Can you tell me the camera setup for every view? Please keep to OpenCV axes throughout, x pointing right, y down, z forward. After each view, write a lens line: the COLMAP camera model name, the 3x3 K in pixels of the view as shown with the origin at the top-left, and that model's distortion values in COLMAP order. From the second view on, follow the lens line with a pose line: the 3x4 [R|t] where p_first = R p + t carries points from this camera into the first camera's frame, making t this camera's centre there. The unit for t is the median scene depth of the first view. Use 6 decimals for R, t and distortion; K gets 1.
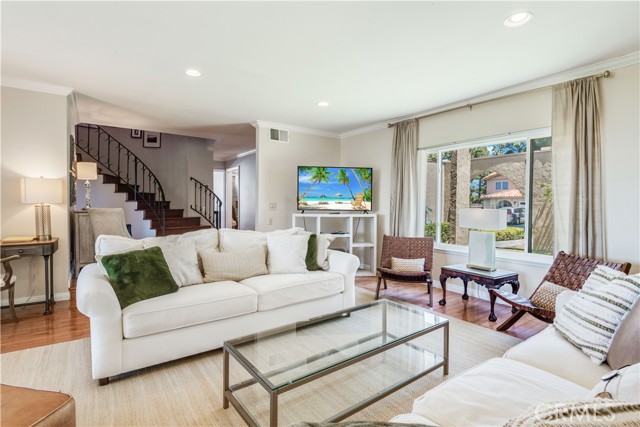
lens RADIAL K [[314.5, 0, 321.8], [0, 314.5, 210.4], [0, 0, 1]] dist [-0.004377, -0.007750]
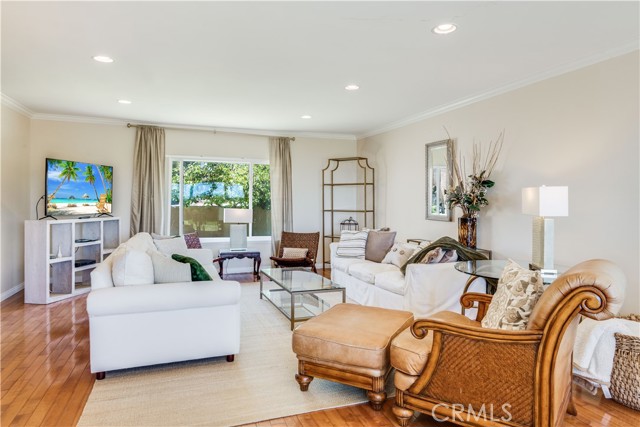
lens RADIAL K [[394.9, 0, 323.0], [0, 394.9, 200.7], [0, 0, 1]] dist [0.005631, -0.009028]
pose [[0.270751, -0.002668, 0.962646, -0.815079], [0.012299, 0.999924, -0.000687, -0.027760], [-0.962571, 0.012026, 0.270763, 0.090913]]
